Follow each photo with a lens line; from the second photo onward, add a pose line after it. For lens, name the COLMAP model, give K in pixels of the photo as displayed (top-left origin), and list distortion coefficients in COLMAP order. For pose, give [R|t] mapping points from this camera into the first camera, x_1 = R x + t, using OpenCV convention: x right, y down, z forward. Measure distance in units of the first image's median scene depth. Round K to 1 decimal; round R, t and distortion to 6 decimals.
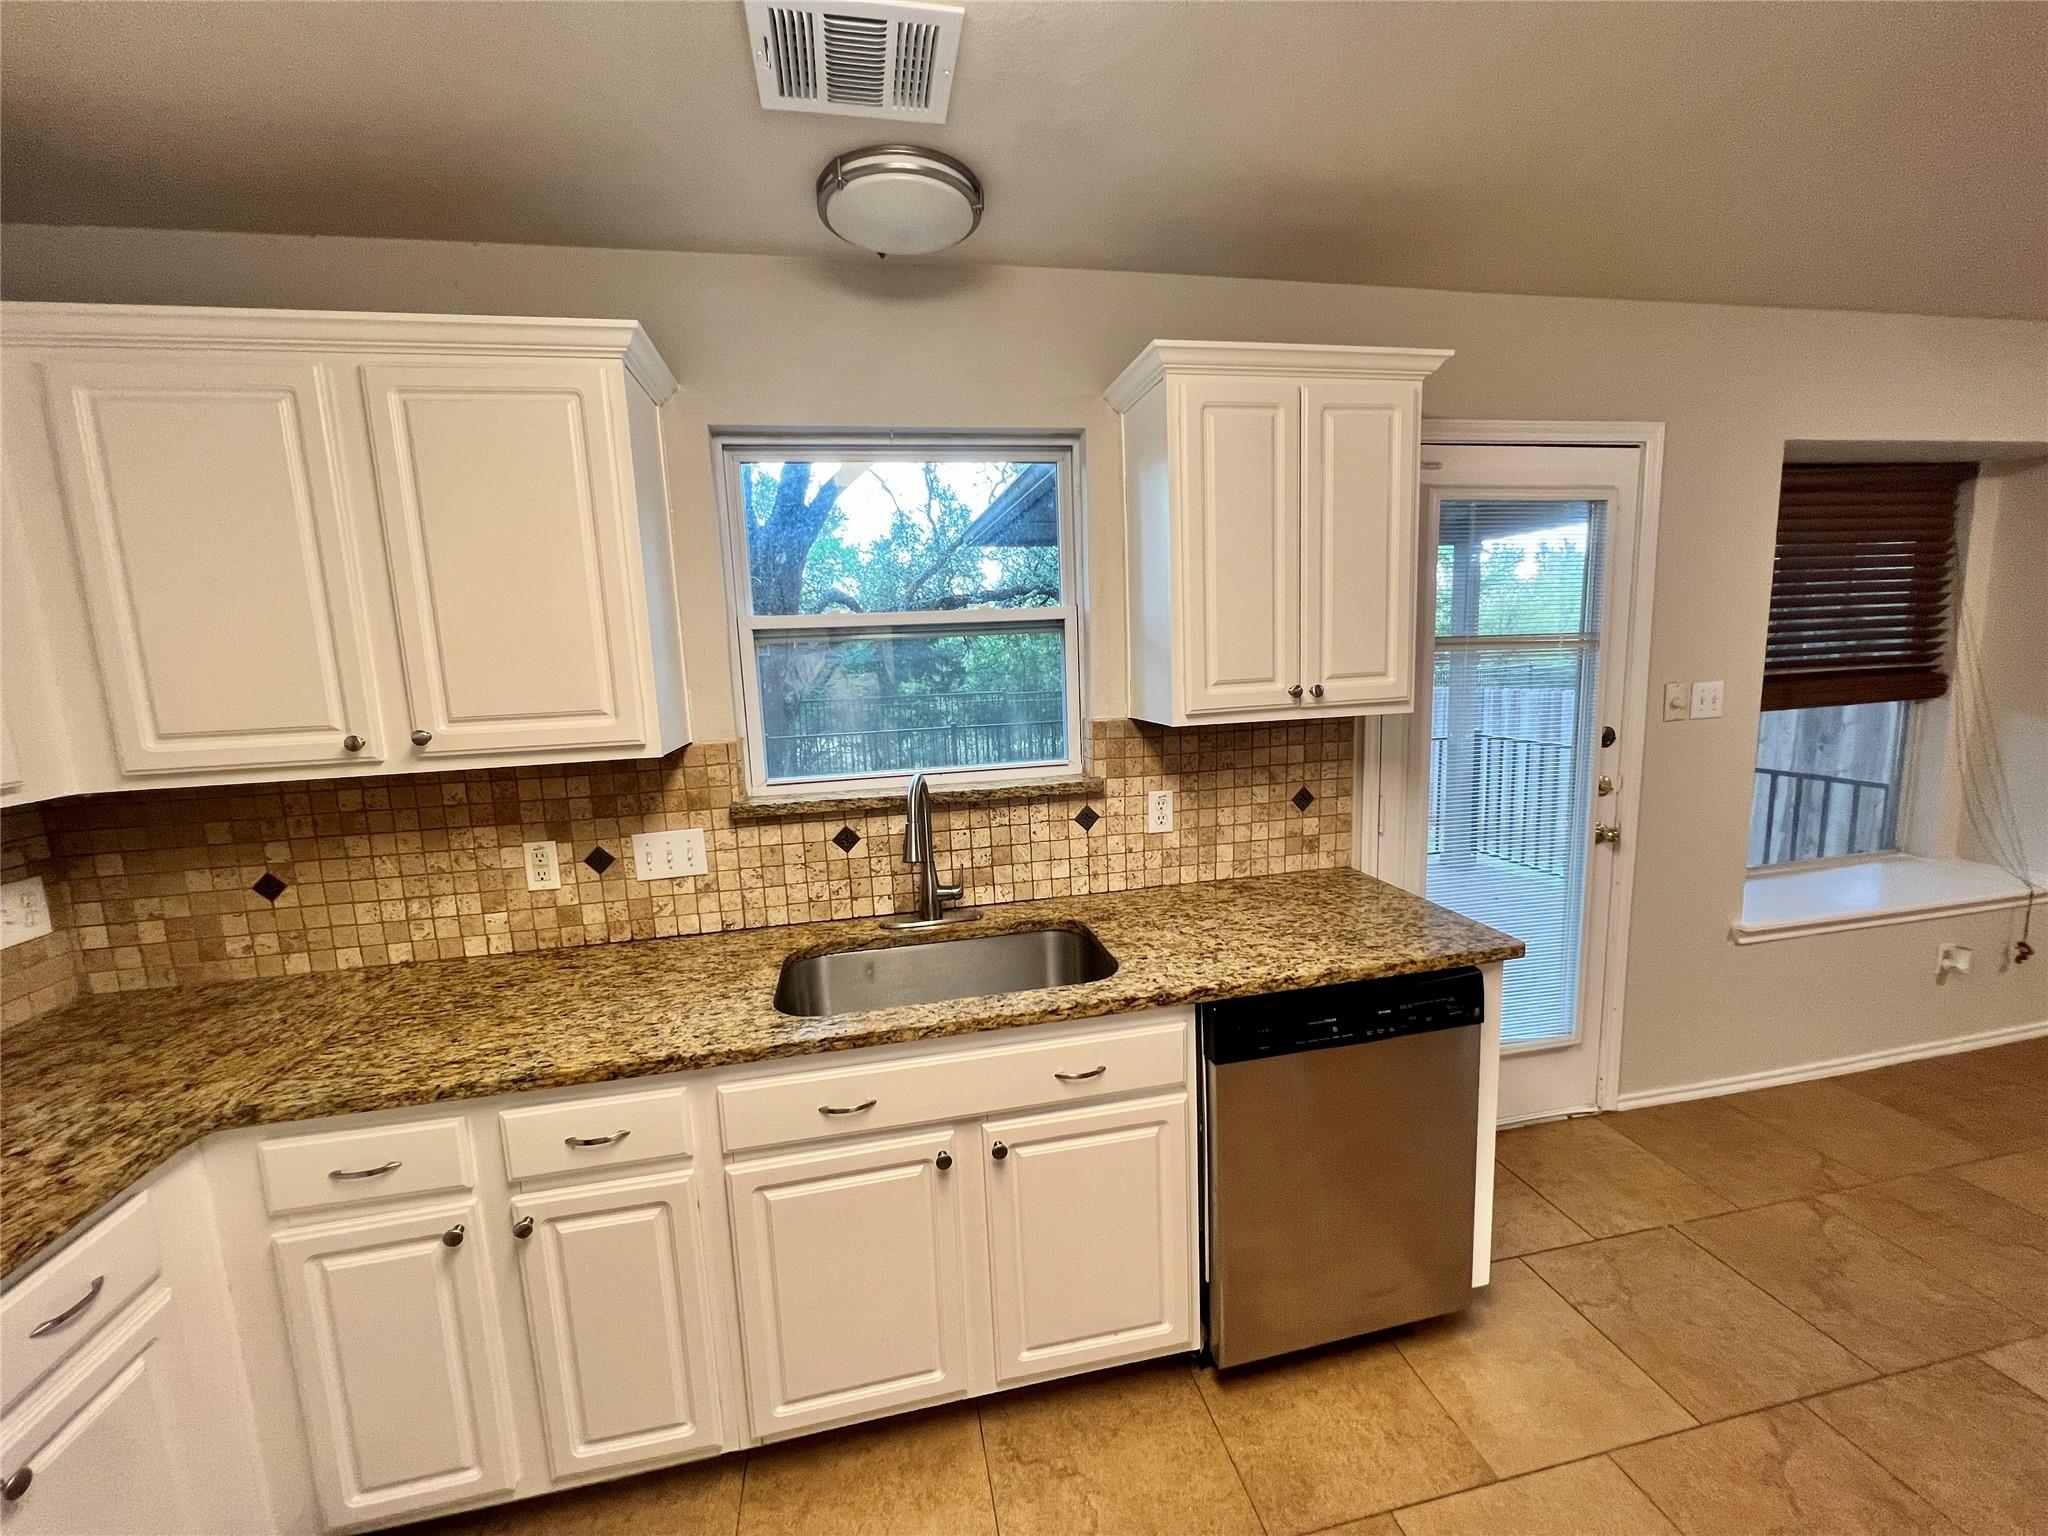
lens RADIAL K [[821.7, 0, 1021.6], [0, 821.7, 765.9], [0, 0, 1]] dist [0.000753, -0.000219]
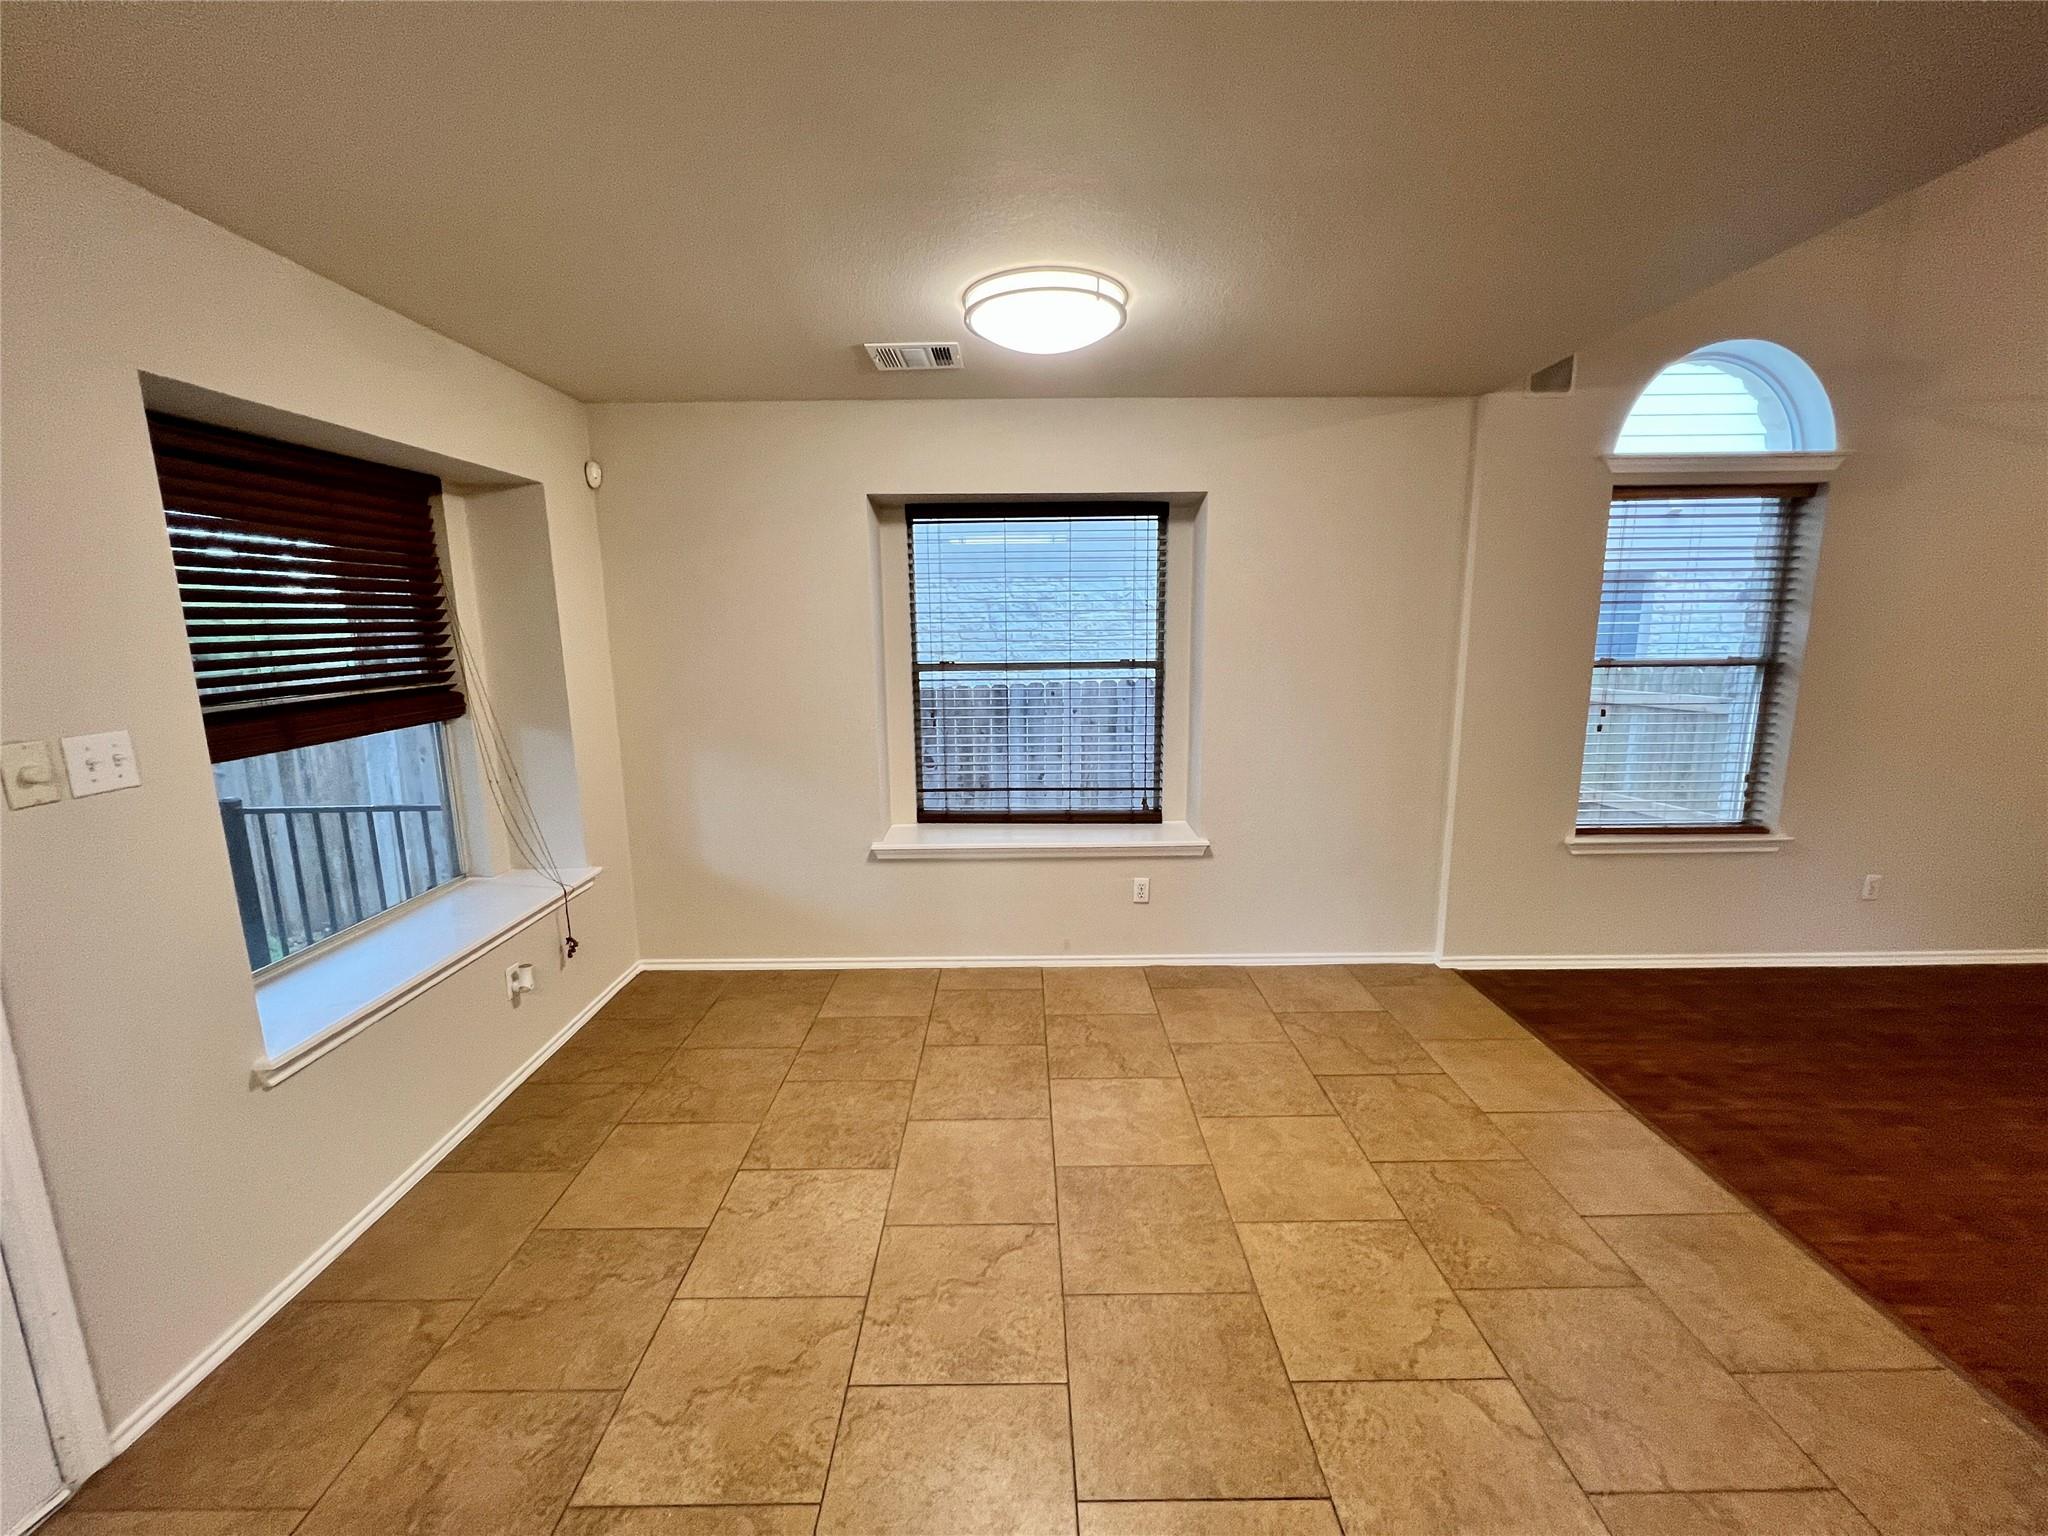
lens RADIAL K [[821.7, 0, 1021.6], [0, 821.7, 765.9], [0, 0, 1]] dist [0.000753, -0.000219]
pose [[0.200528, -0.137060, 0.970053, 0.327629], [0.146958, 0.983170, 0.108534, -0.037882], [-0.968603, 0.120793, 0.217295, 0.166020]]
